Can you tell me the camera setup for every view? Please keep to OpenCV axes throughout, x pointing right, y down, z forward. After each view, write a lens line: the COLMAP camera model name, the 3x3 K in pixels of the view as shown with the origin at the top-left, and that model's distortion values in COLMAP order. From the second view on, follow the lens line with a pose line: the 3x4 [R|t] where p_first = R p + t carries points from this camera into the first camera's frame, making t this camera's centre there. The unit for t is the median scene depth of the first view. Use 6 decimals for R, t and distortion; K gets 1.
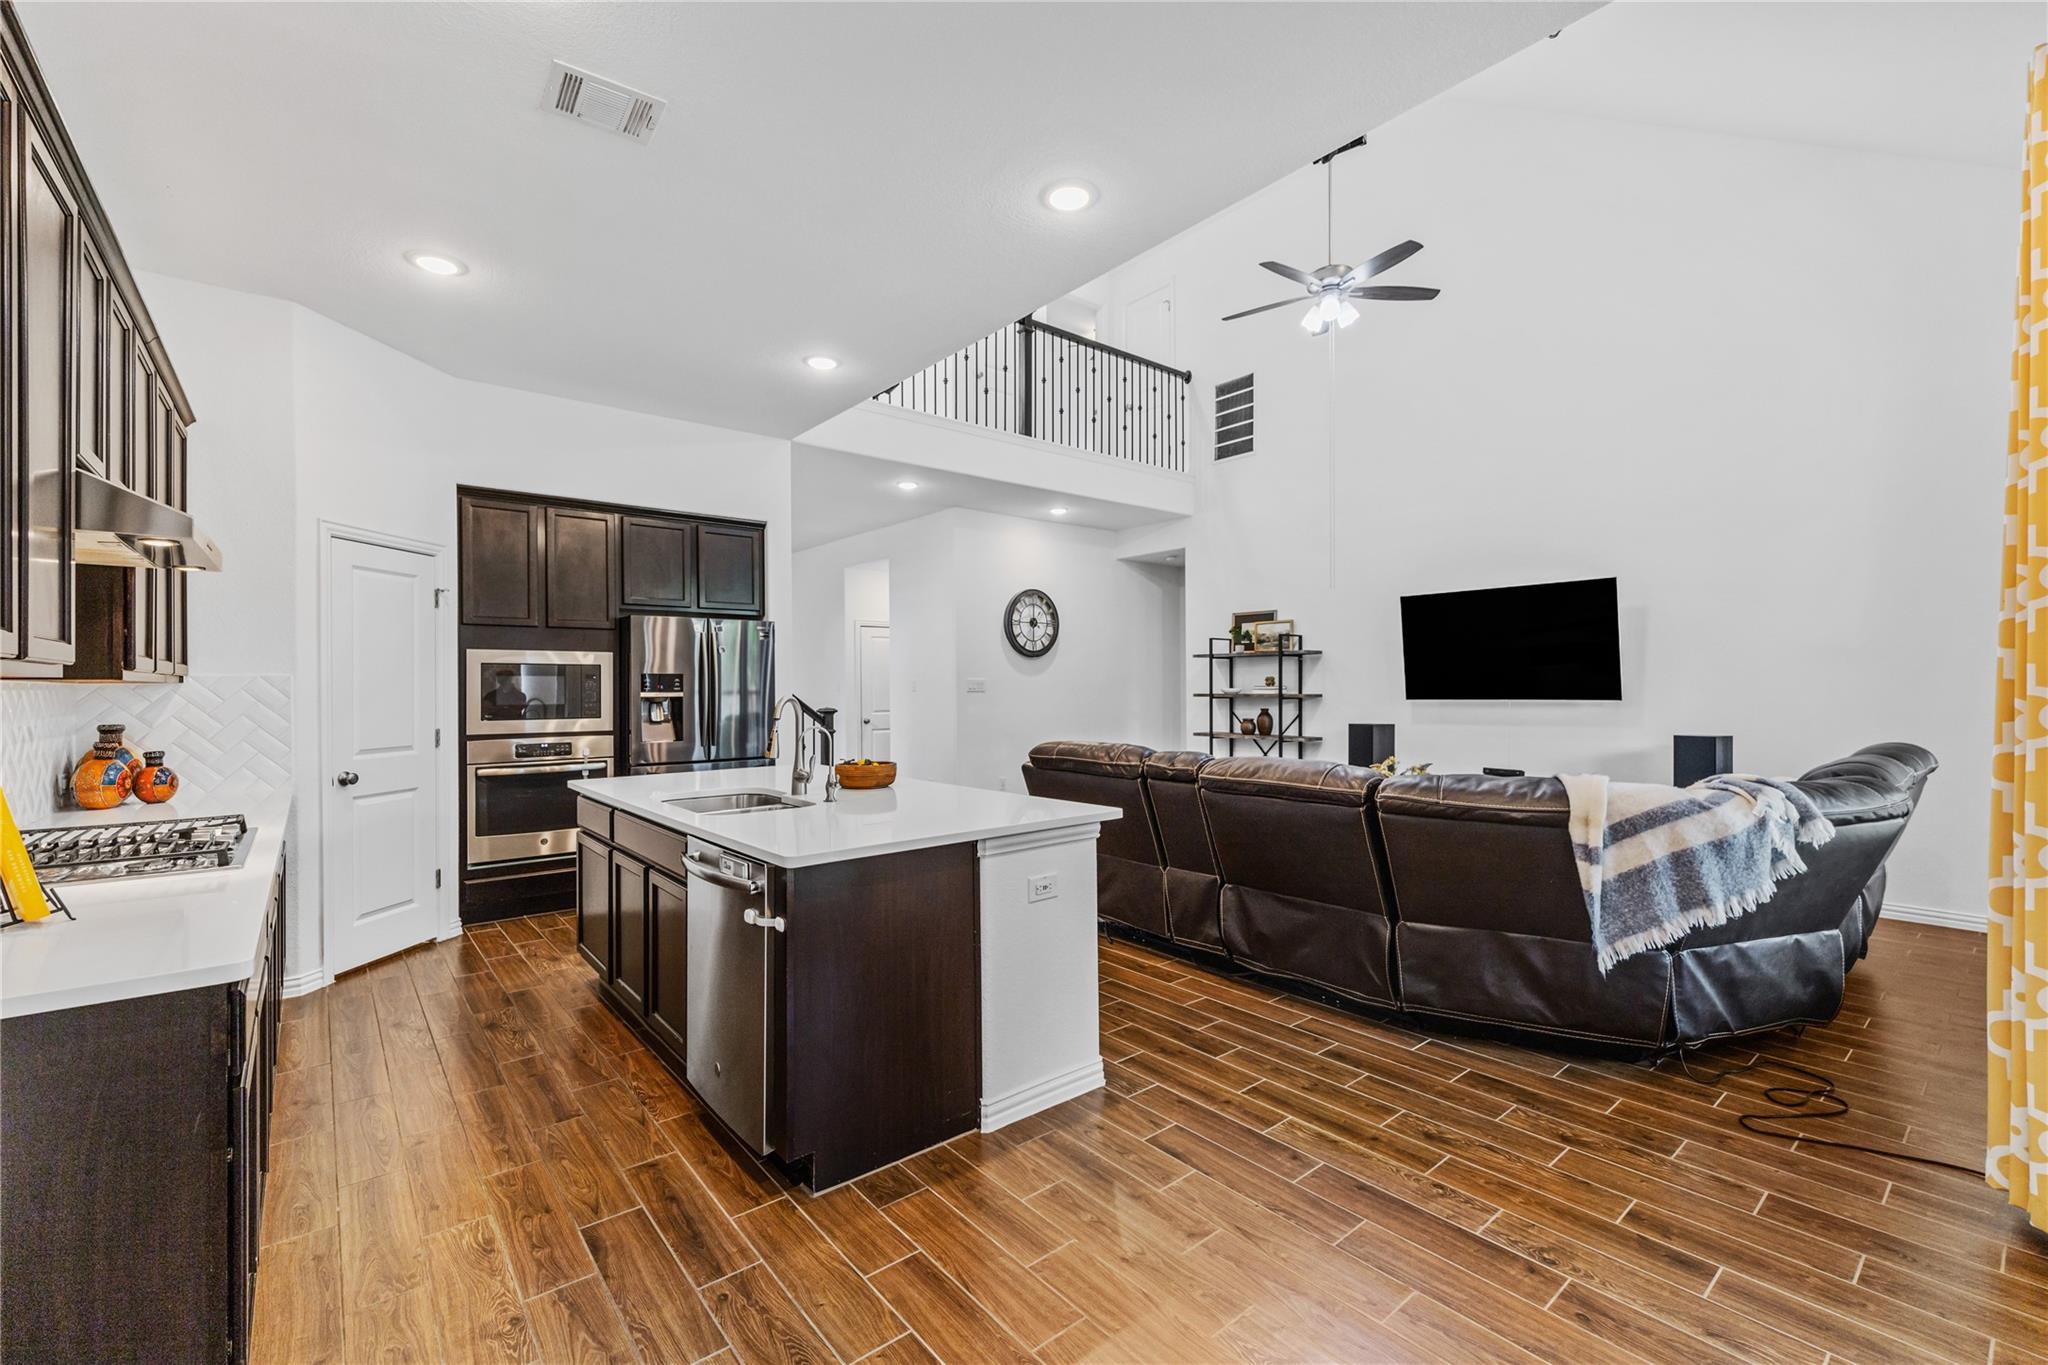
lens RADIAL K [[829.0, 0, 1026.2], [0, 829.0, 691.4], [0, 0, 1]] dist [0.009246, -0.001799]
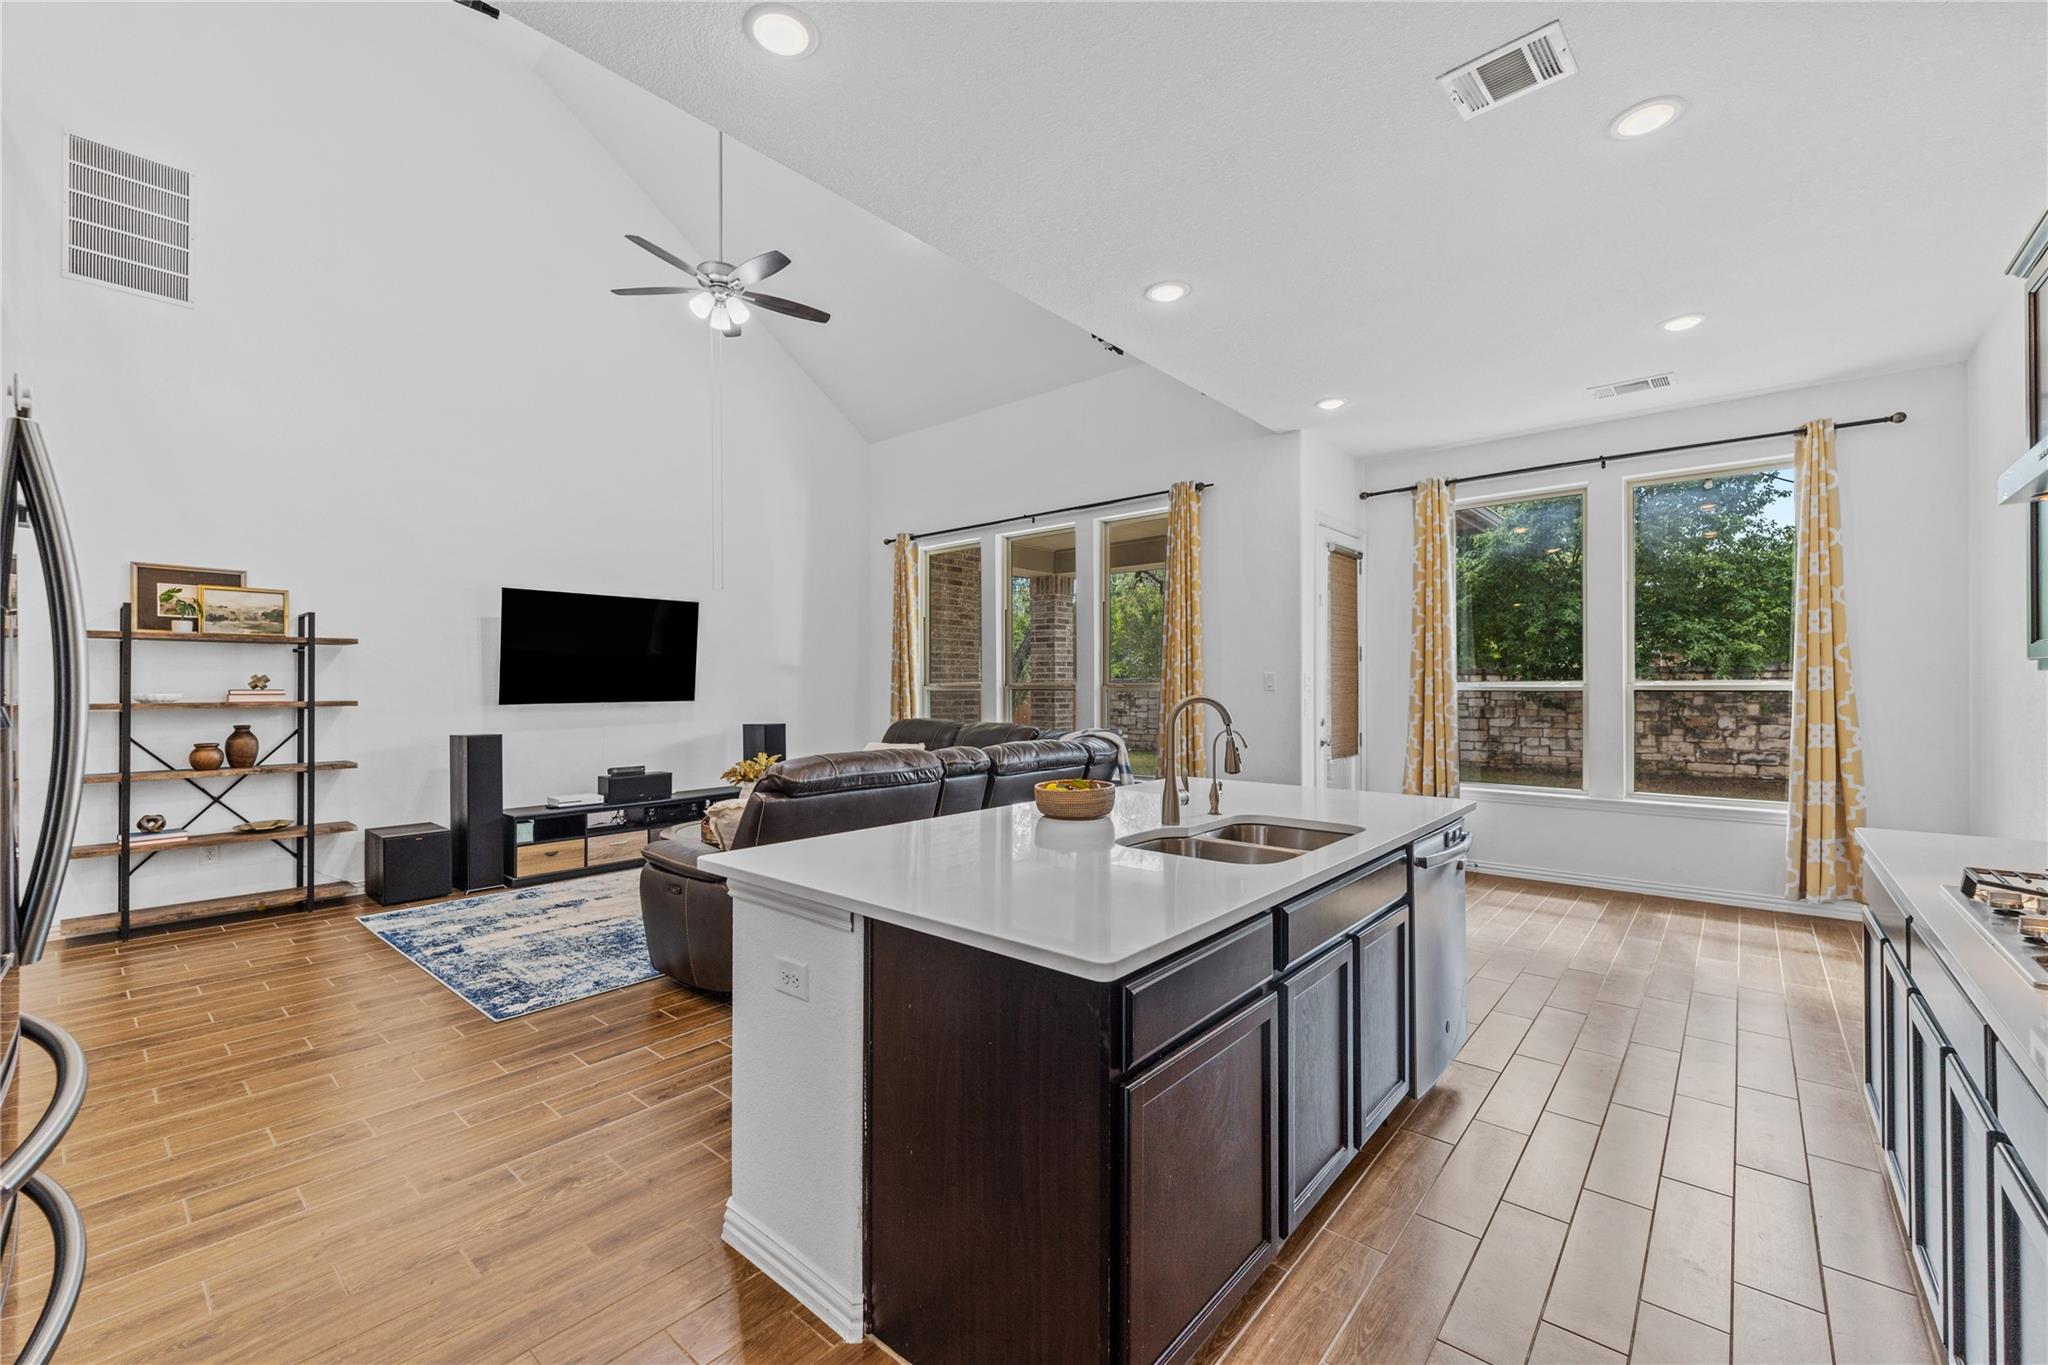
lens RADIAL K [[829.0, 0, 1031.9], [0, 829.0, 681.8], [0, 0, 1]] dist [0.009246, -0.001799]
pose [[-0.170606, 0.009549, 0.985293, -0.446305], [0.010512, 0.999914, -0.007870, -0.000959], [-0.985283, 0.009015, -0.170692, 0.520617]]
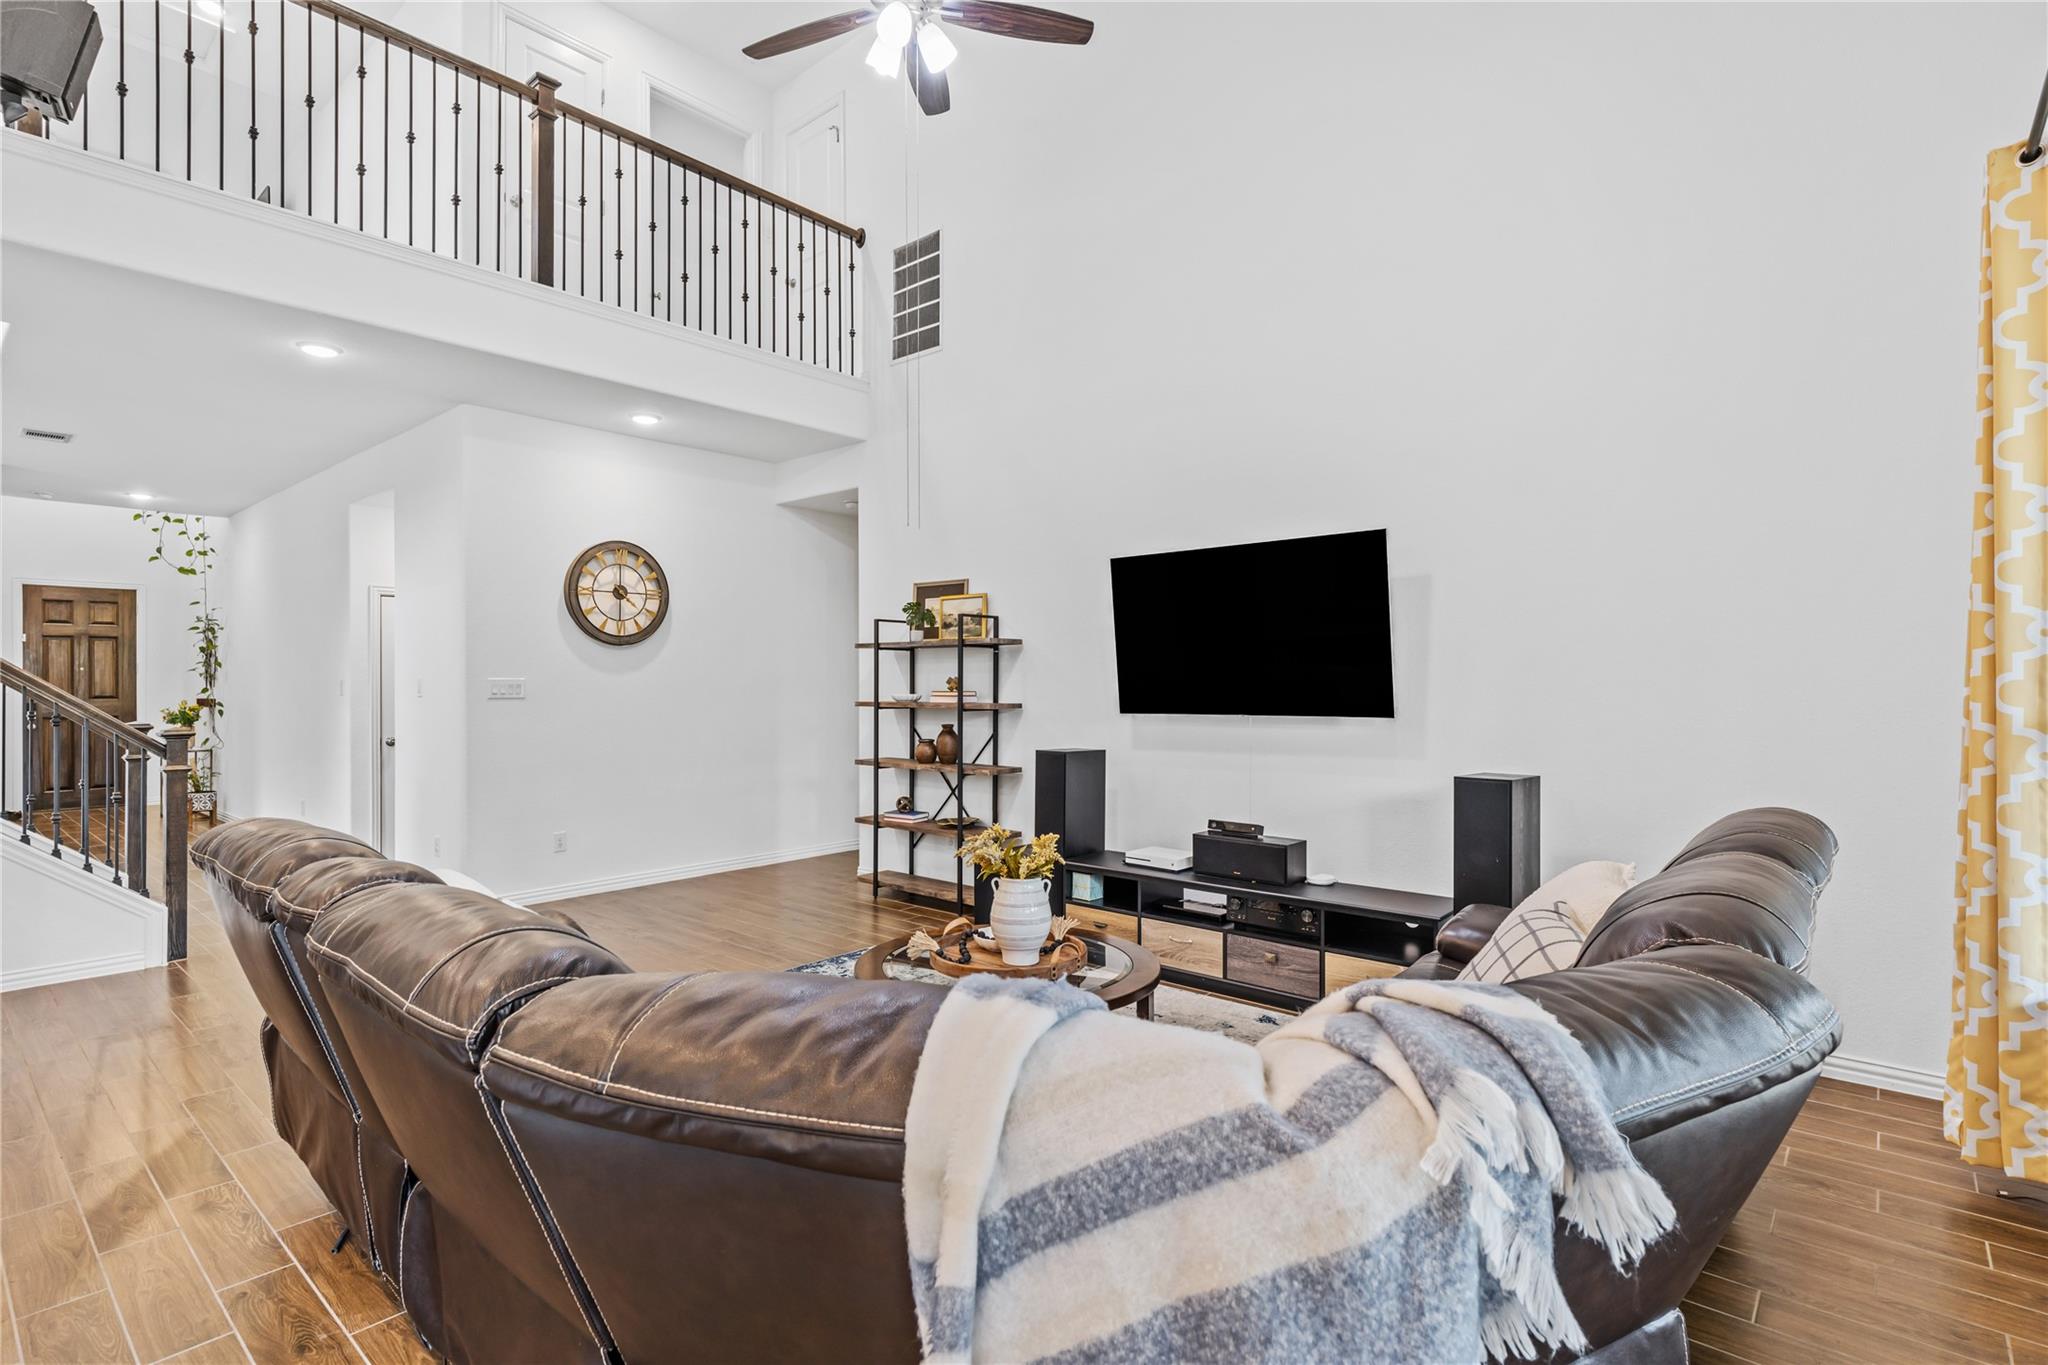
lens RADIAL K [[978.6, 0, 1012.1], [0, 978.6, 683.3], [0, 0, 1]] dist [-0.001234, -0.000034]
pose [[0.985830, 0.004057, 0.167697, 0.207380], [-0.002776, 0.999965, -0.007875, -0.006682], [-0.167723, 0.007298, 0.985807, 0.211174]]
